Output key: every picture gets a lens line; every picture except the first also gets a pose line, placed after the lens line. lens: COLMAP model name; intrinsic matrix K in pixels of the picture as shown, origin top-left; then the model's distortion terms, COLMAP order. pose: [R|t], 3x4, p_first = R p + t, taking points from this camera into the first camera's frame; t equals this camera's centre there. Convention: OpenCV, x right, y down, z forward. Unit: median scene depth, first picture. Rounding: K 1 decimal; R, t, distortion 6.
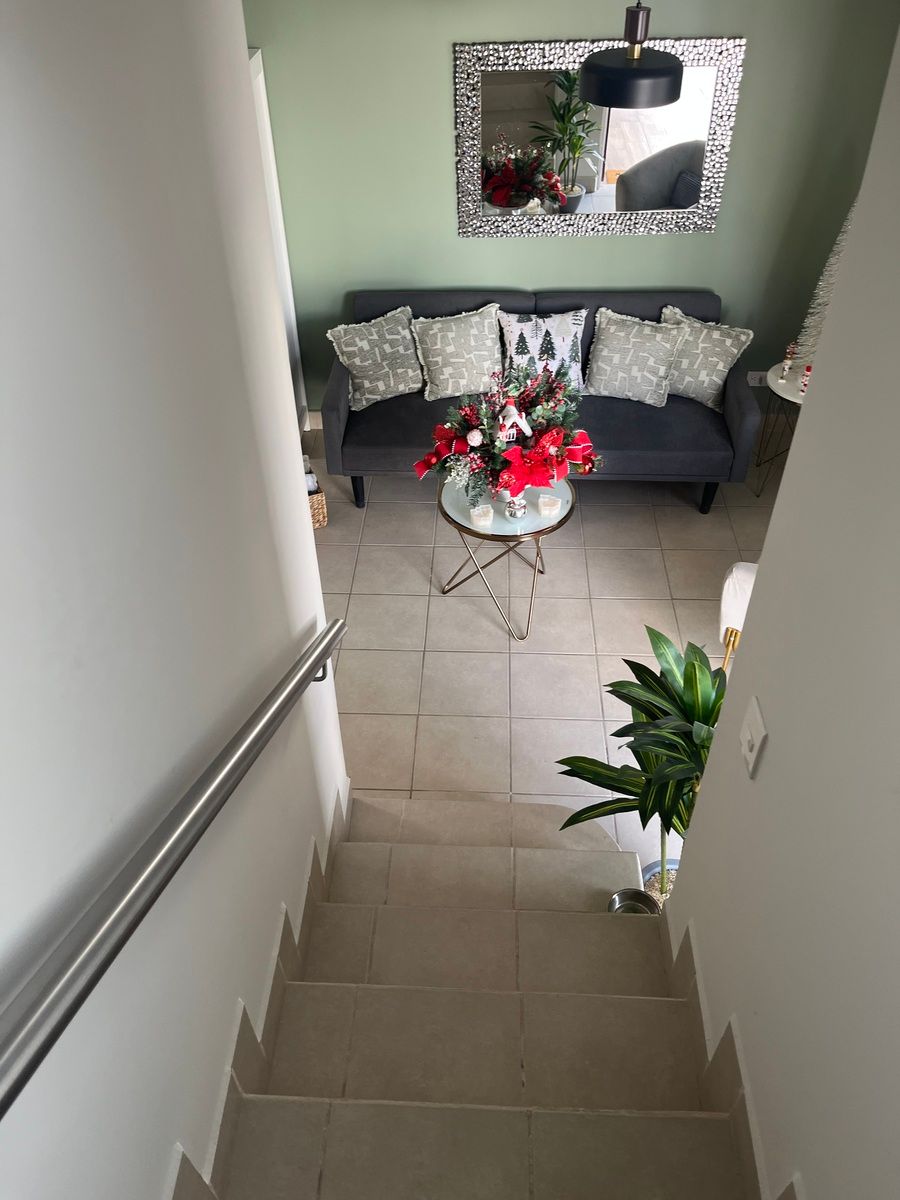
lens RADIAL K [[912.7, 0, 446.7], [0, 912.7, 631.2], [0, 0, 1]] dist [0.054315, -0.079017]
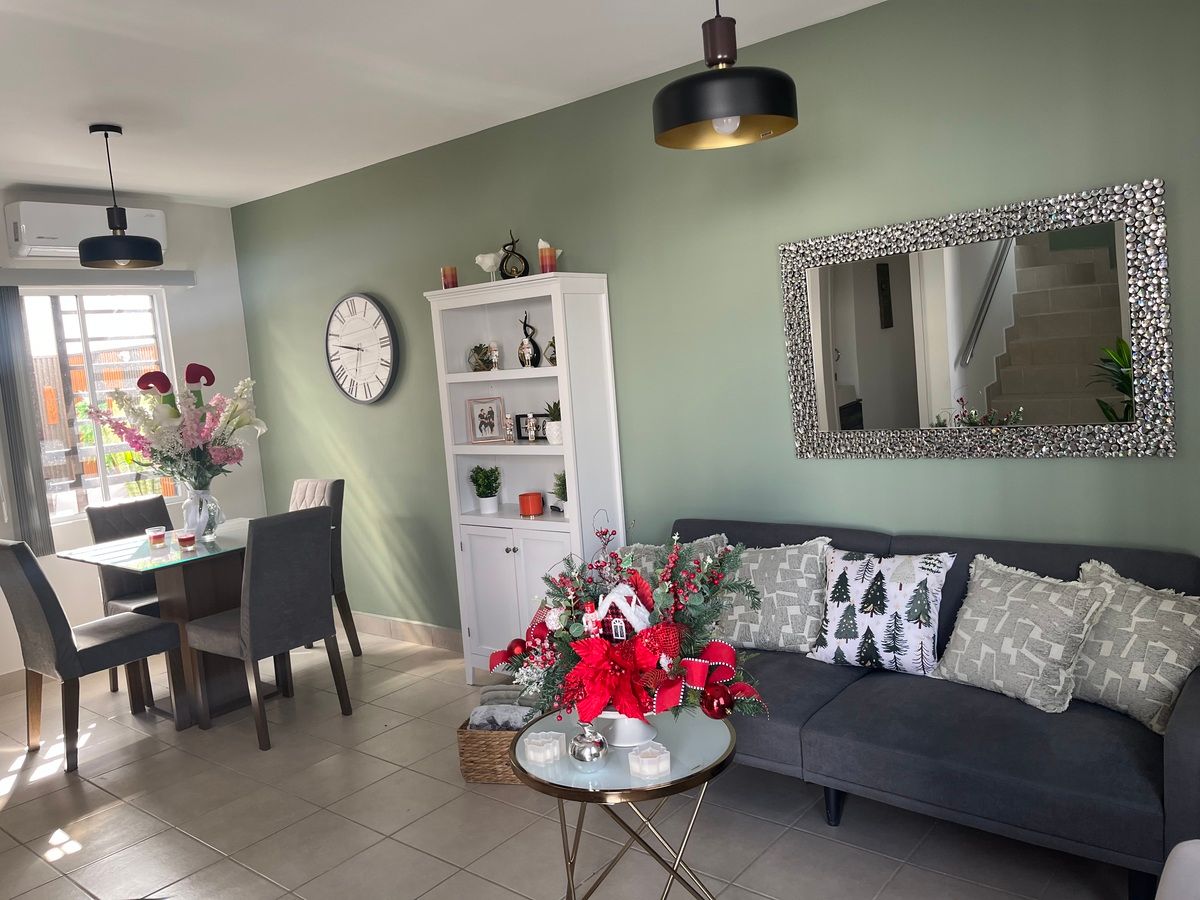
lens RADIAL K [[912.7, 0, 590.1], [0, 912.7, 446.2], [0, 0, 1]] dist [0.054315, -0.079017]
pose [[0.798063, 0.015415, -0.602377, 0.344214], [-0.361313, 0.812269, -0.457900, -0.016634], [0.482233, 0.583080, 0.653811, 0.399711]]
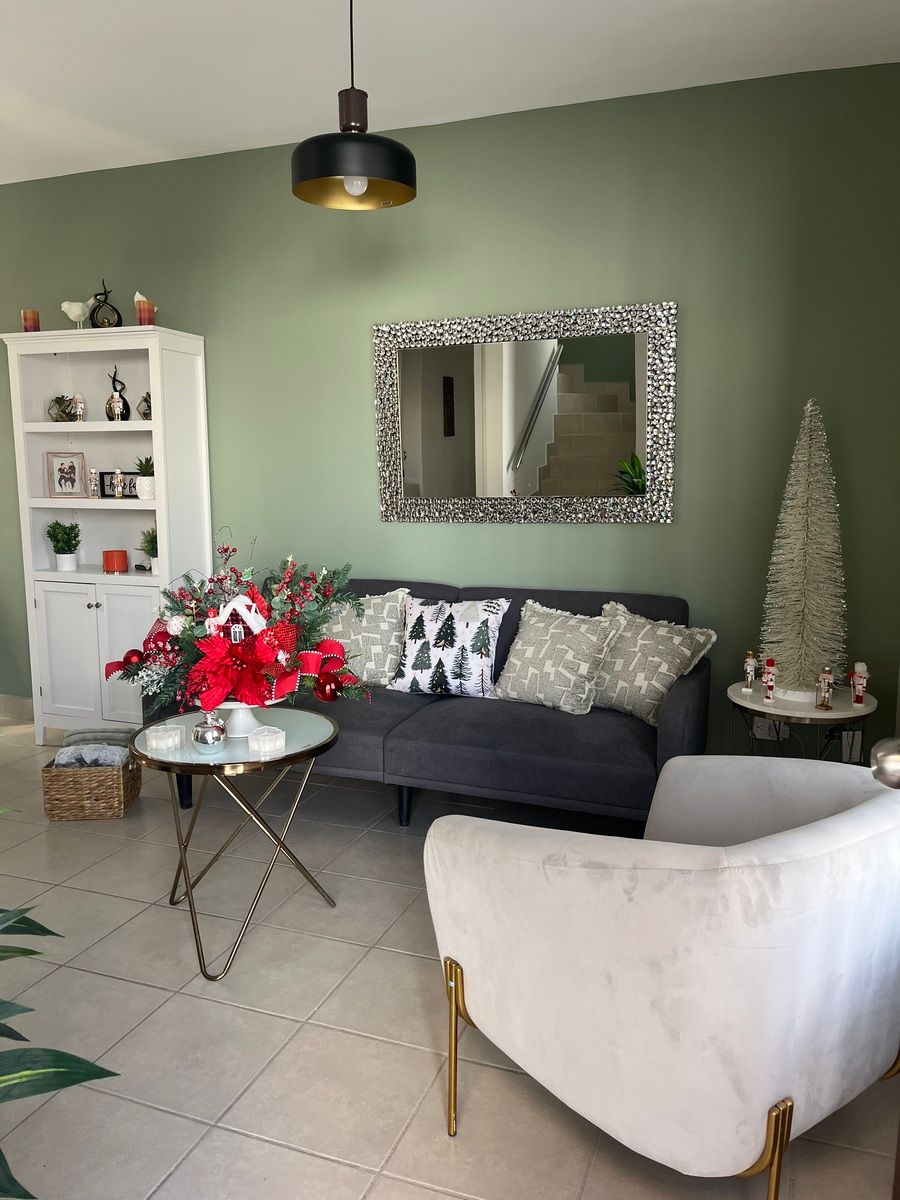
lens RADIAL K [[912.7, 0, 458.9], [0, 912.7, 604.0], [0, 0, 1]] dist [0.054315, -0.079017]
pose [[0.952760, 0.065585, -0.296560, 0.348830], [-0.220488, 0.820879, -0.526824, 0.078814], [0.208888, 0.567324, 0.796561, 0.367100]]
